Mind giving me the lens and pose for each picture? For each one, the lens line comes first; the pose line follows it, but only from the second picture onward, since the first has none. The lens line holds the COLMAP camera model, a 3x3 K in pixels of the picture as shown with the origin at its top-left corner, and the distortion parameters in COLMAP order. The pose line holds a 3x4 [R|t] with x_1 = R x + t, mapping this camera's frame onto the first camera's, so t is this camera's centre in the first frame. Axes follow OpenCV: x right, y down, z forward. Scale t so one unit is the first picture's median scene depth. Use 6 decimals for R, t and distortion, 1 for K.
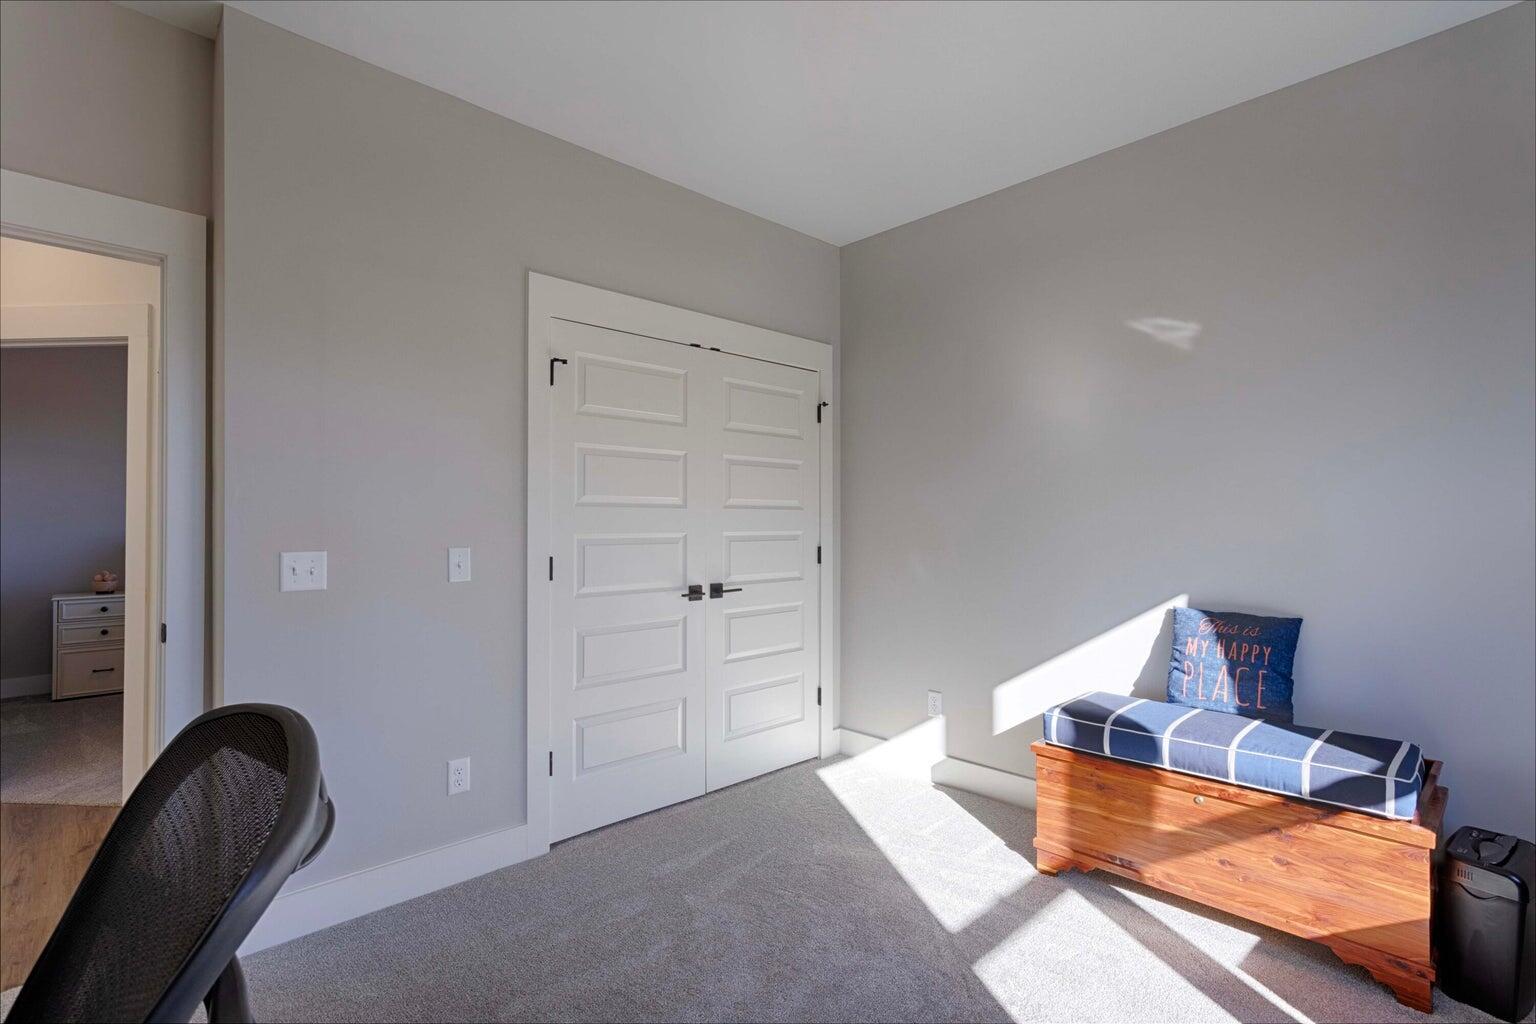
lens RADIAL K [[719.4, 0, 773.7], [0, 719.4, 517.8], [0, 0, 1]] dist [0.005930, -0.000327]
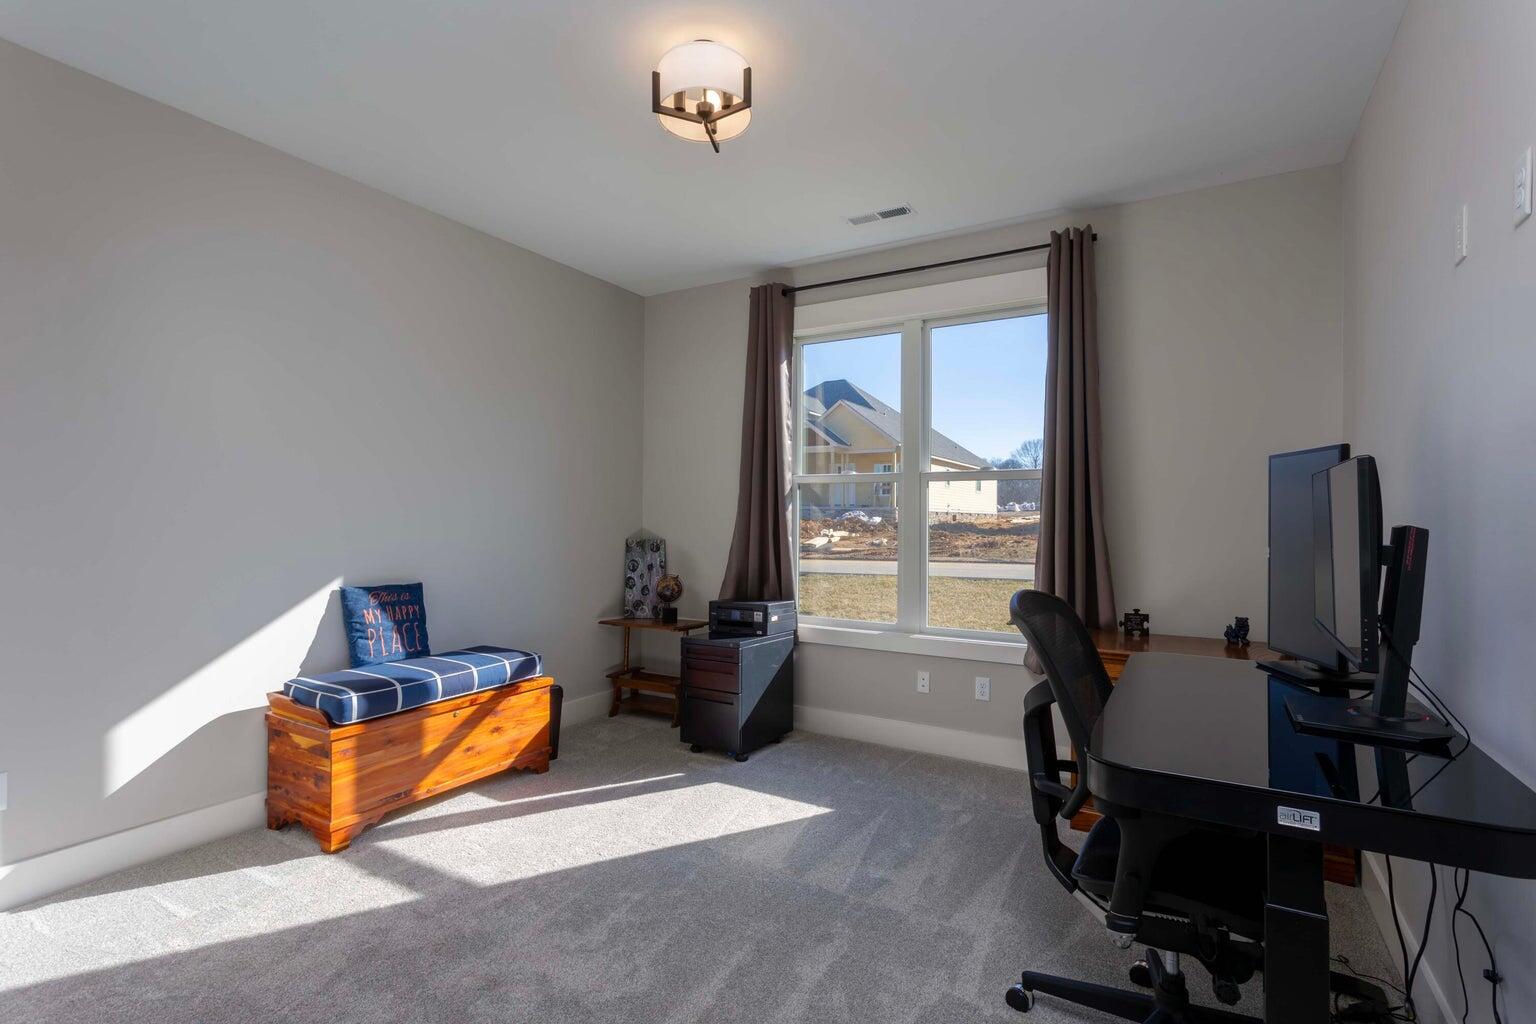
lens RADIAL K [[719.4, 0, 773.7], [0, 719.4, 517.8], [0, 0, 1]] dist [0.005930, -0.000327]
pose [[-0.270625, 0.008152, 0.962650, -0.850802], [-0.008925, 0.999900, -0.010976, 0.019673], [-0.962643, -0.011562, -0.270525, 0.727161]]
